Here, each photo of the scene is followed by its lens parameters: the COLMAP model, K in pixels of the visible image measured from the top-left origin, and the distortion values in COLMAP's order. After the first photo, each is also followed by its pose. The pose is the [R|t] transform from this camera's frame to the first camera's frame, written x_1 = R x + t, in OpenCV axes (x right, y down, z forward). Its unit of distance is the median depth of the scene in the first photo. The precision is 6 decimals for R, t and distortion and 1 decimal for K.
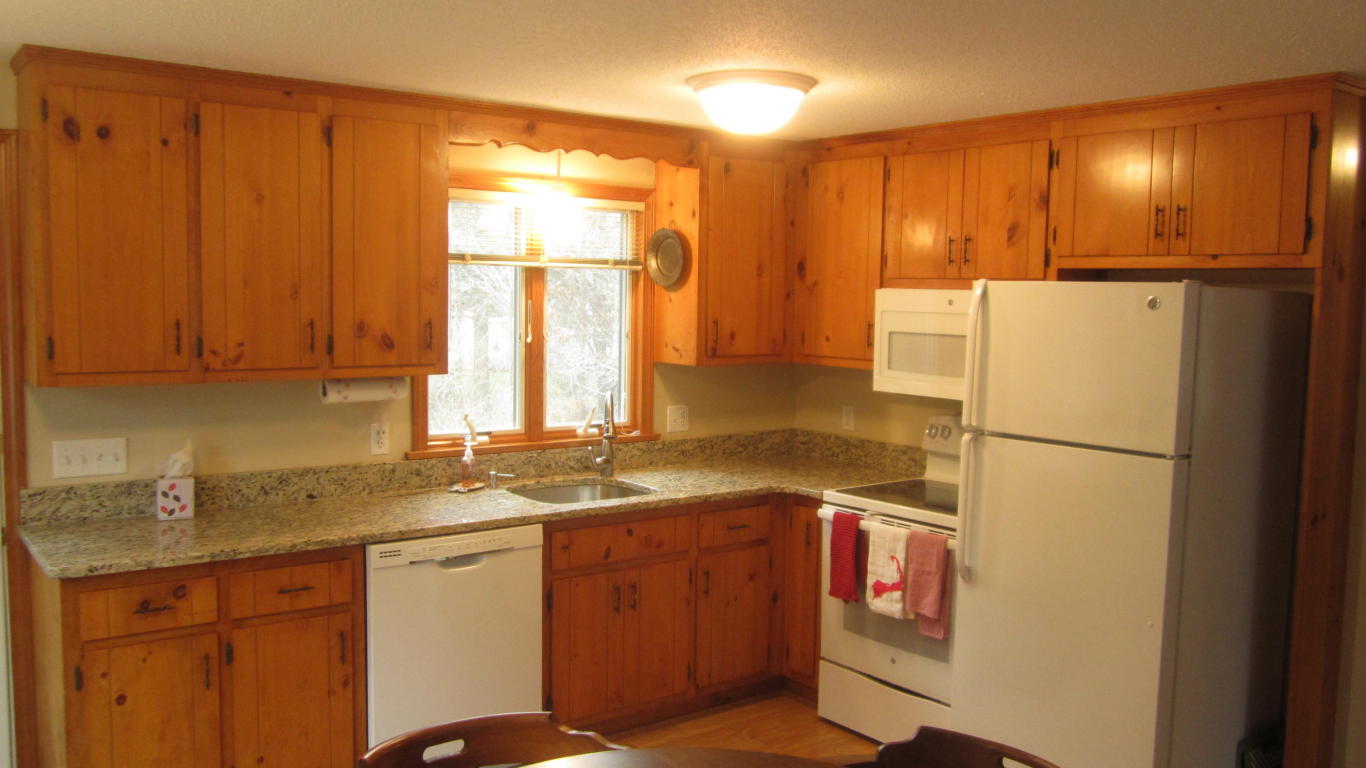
lens RADIAL K [[1122.3, 0, 683.0], [0, 1122.3, 384.0], [0, 0, 1]] dist [-0.048191, 0.007453]
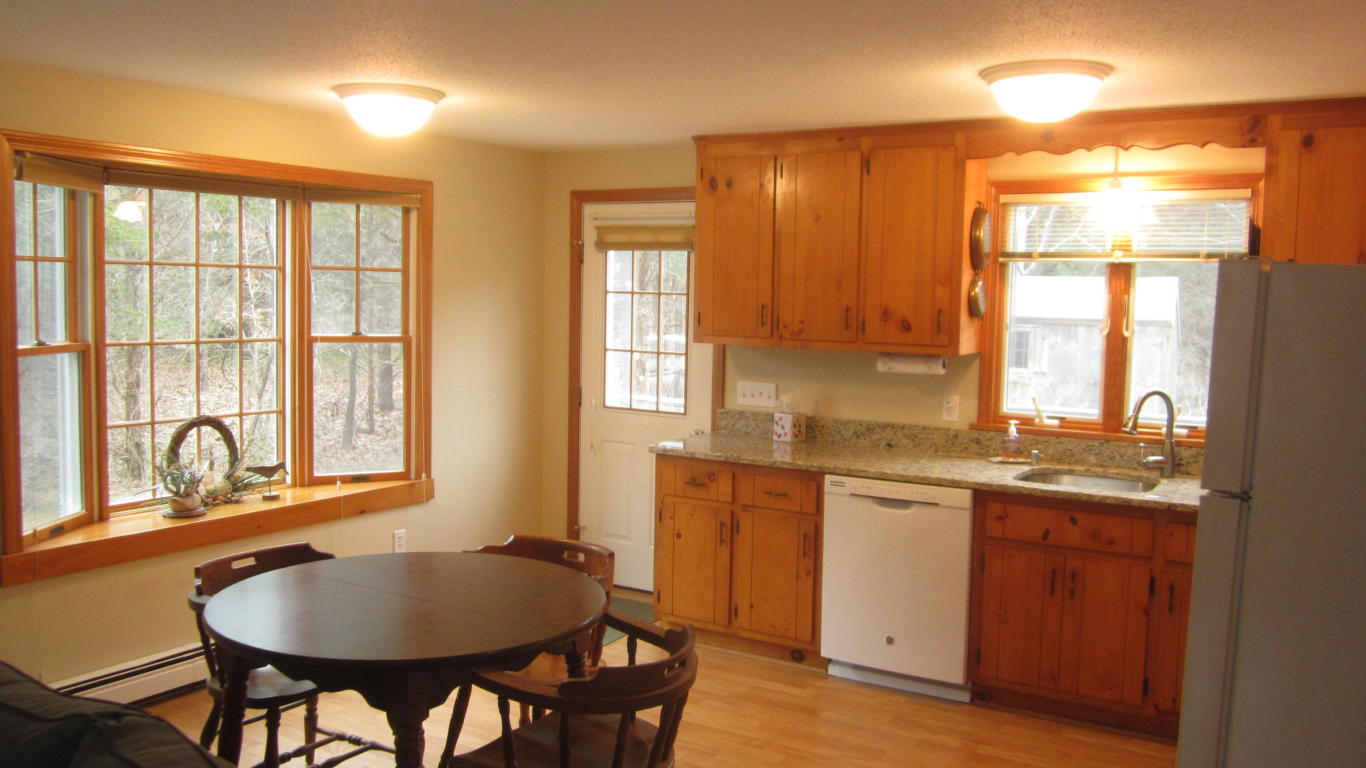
lens RADIAL K [[1122.3, 0, 683.0], [0, 1122.3, 384.0], [0, 0, 1]] dist [-0.048191, 0.007453]
pose [[0.359298, 0.068741, -0.930688, 0.758705], [-0.084295, 0.995597, 0.040992, -0.002289], [0.929408, 0.063724, 0.363511, 0.298296]]
